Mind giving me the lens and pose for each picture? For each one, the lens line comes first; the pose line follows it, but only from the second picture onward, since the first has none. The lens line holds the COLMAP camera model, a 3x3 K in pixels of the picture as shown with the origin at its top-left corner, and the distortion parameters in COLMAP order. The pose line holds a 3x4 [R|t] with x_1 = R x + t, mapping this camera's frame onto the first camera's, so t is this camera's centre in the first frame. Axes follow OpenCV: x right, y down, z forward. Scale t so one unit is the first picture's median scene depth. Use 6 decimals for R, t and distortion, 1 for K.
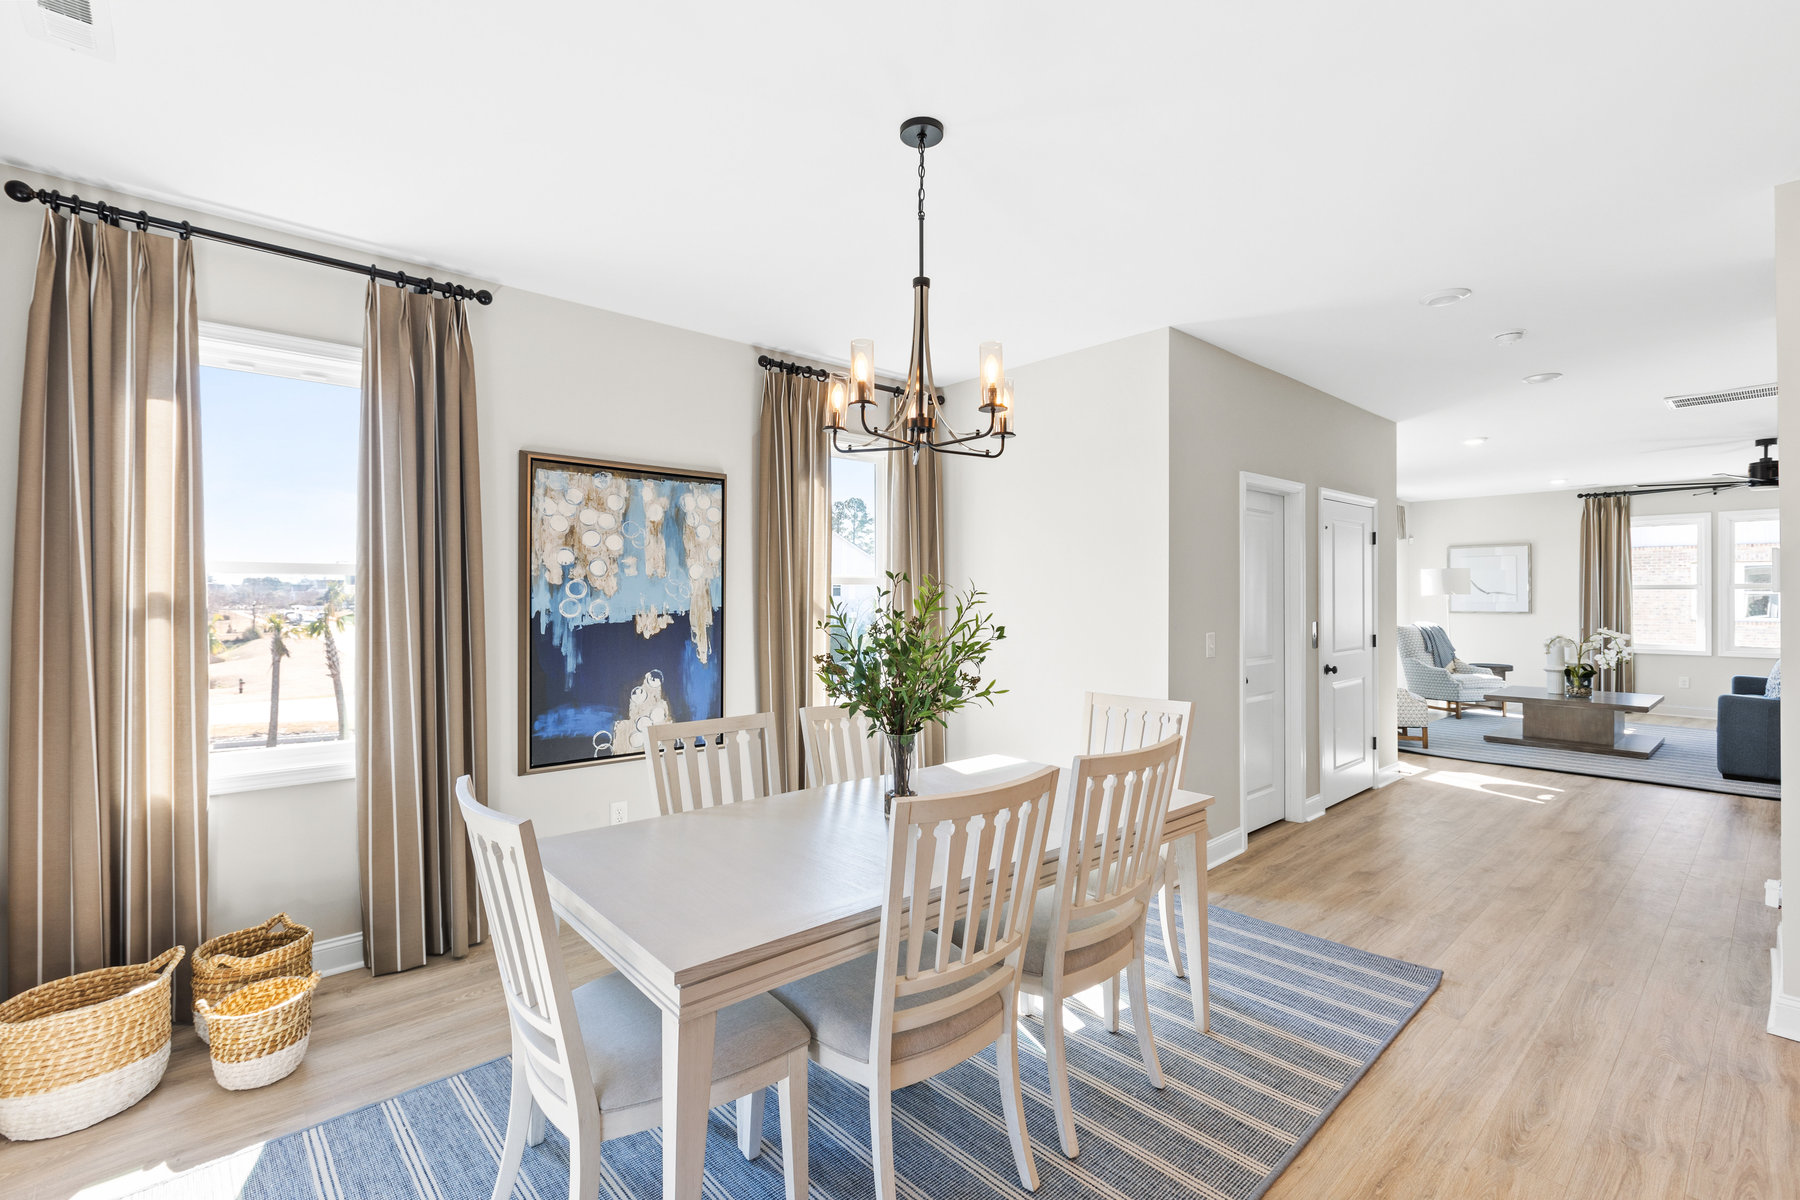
lens RADIAL K [[814.7, 0, 892.1], [0, 814.7, 595.4], [0, 0, 1]] dist [0.002284, 0.000260]
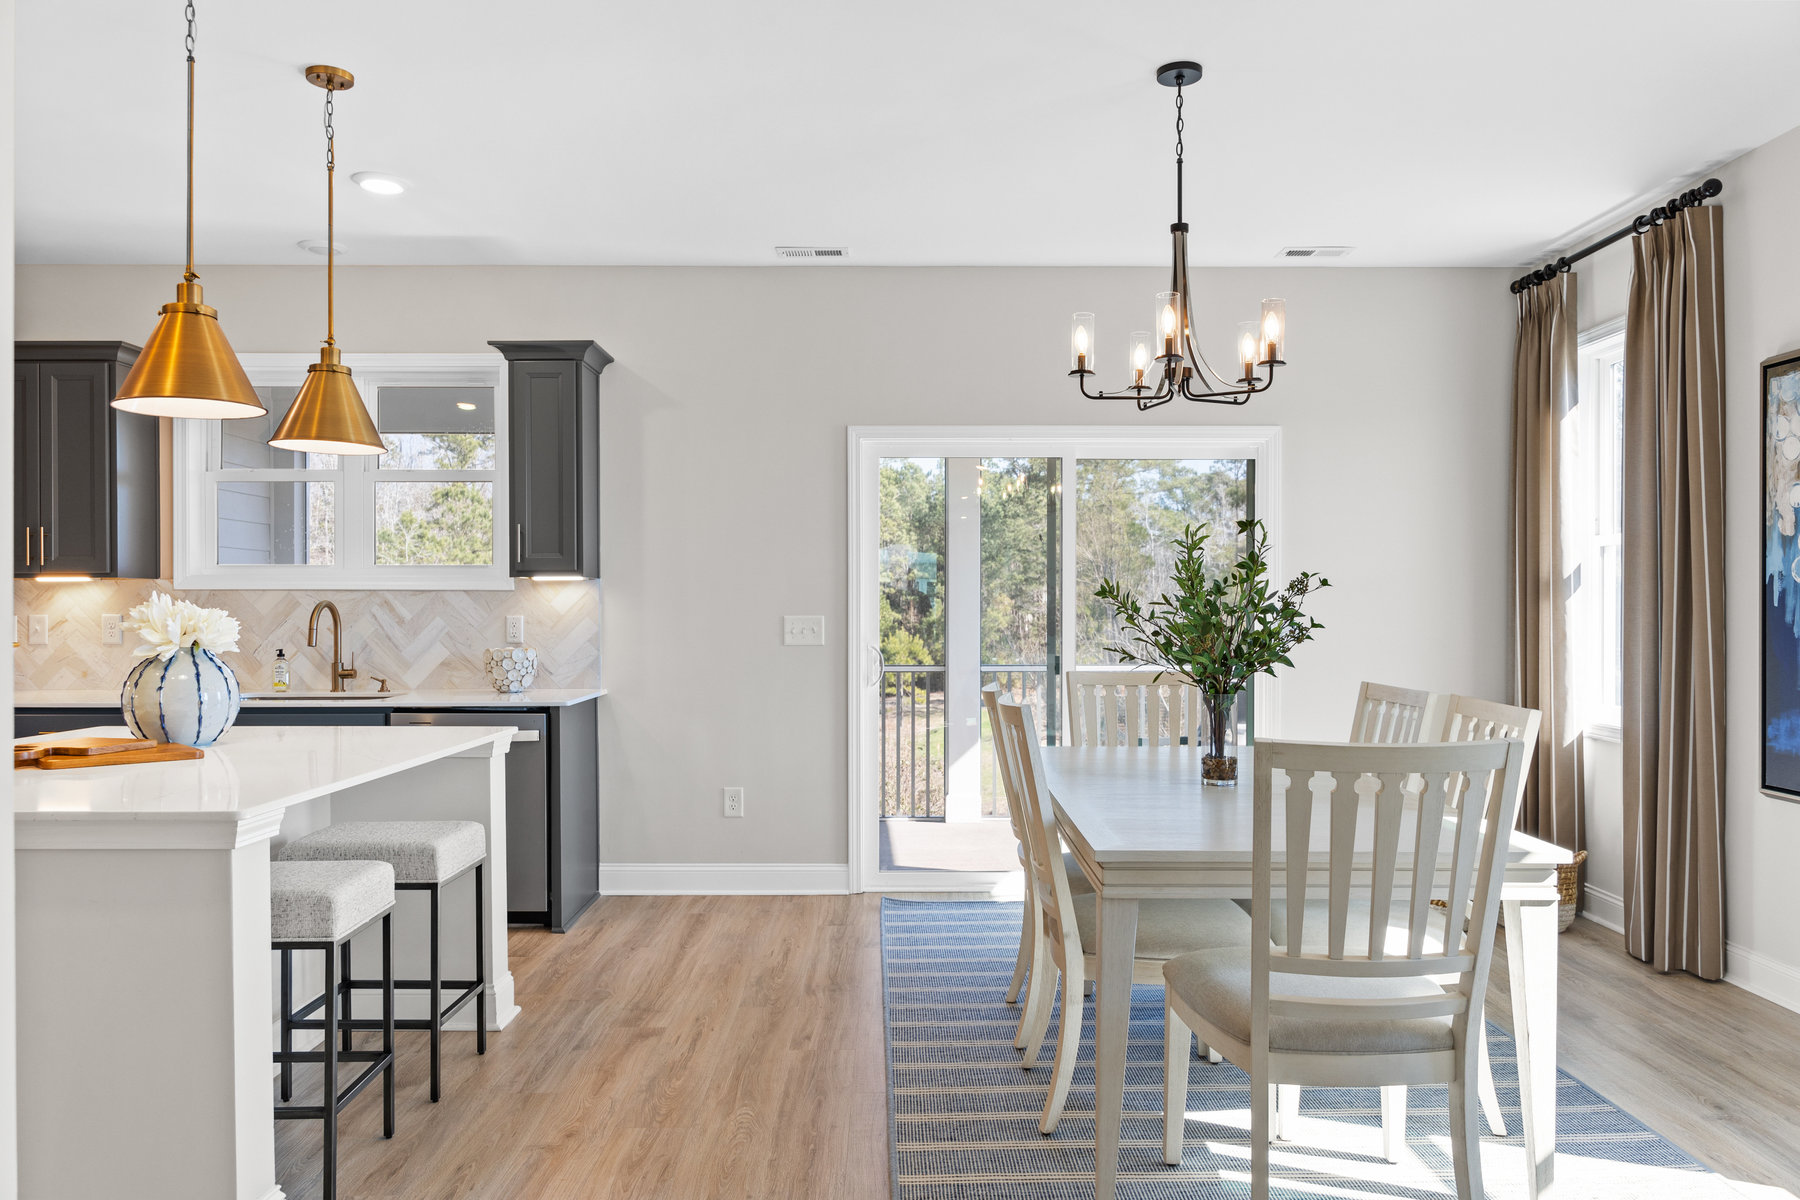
lens RADIAL K [[1289.0, 0, 900.0], [0, 1289.0, 600.0], [0, 0, 1]] dist [0.001705, 0.001040]
pose [[-0.659946, -0.000410, -0.751313, 0.936142], [0.000264, 1.000000, -0.000778, 0.042615], [0.751313, -0.000712, -0.659945, 1.165501]]
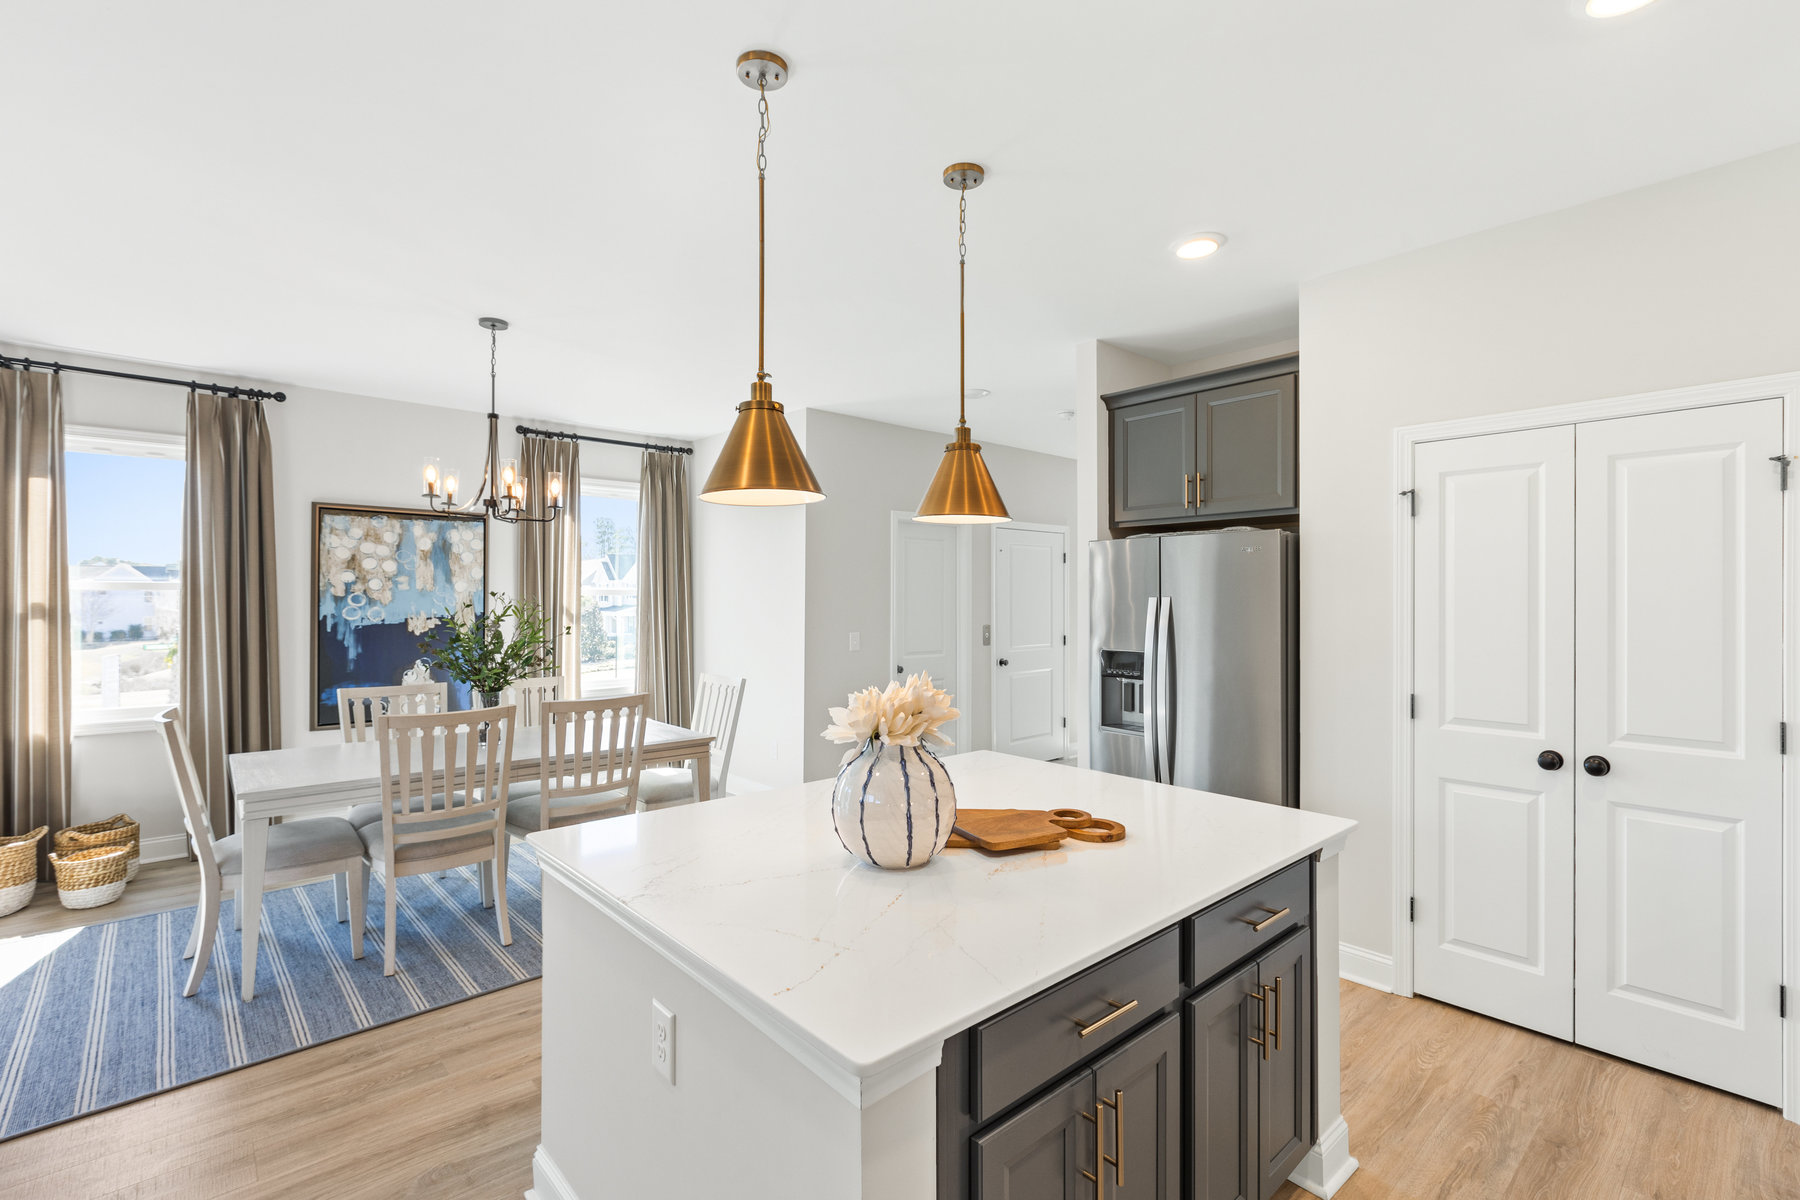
lens RADIAL K [[821.0, 0, 900.0], [0, 821.0, 600.0], [0, 0, 1]] dist [-0.000217, -0.000358]
pose [[0.999993, 0.003175, 0.002096, 0.556411], [-0.003178, 0.999994, 0.001415, -0.012297], [-0.002092, -0.001421, 0.999997, -0.423894]]
